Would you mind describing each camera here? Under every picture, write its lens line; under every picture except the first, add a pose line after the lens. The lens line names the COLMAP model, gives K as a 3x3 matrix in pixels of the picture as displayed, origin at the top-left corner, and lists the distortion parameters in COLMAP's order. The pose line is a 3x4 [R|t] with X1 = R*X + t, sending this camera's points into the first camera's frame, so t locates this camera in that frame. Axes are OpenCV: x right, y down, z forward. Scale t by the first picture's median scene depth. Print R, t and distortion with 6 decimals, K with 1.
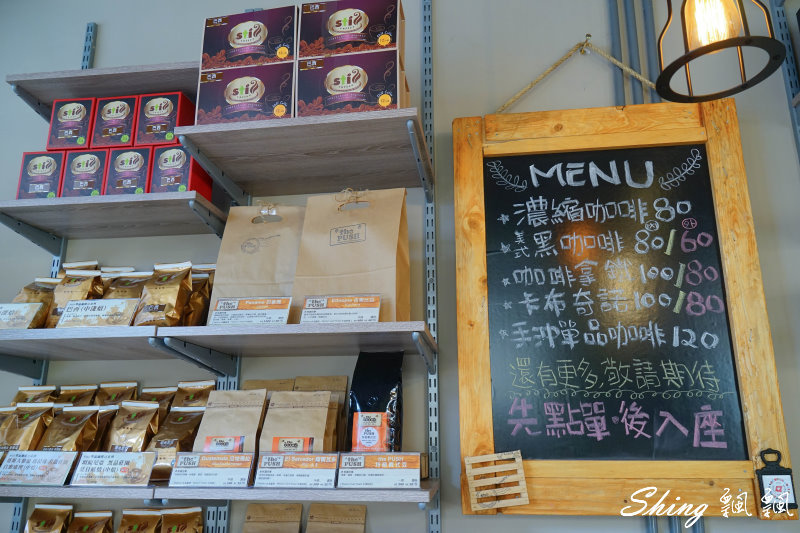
lens RADIAL K [[614.5, 0, 401.2], [0, 614.5, 263.8], [0, 0, 1]] dist [0.013323, -0.001591]
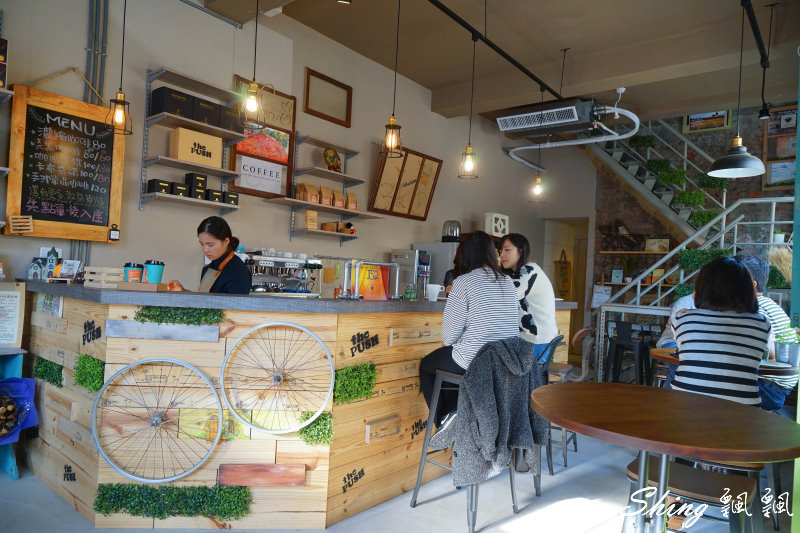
lens RADIAL K [[536.2, 0, 401.7], [0, 536.2, 268.7], [0, 0, 1]] dist [0.017985, -0.002188]
pose [[0.523574, 0.048720, 0.850586, -1.010275], [-0.263615, 0.958635, 0.107359, -0.188296], [-0.810171, -0.280438, 0.514760, -1.741436]]
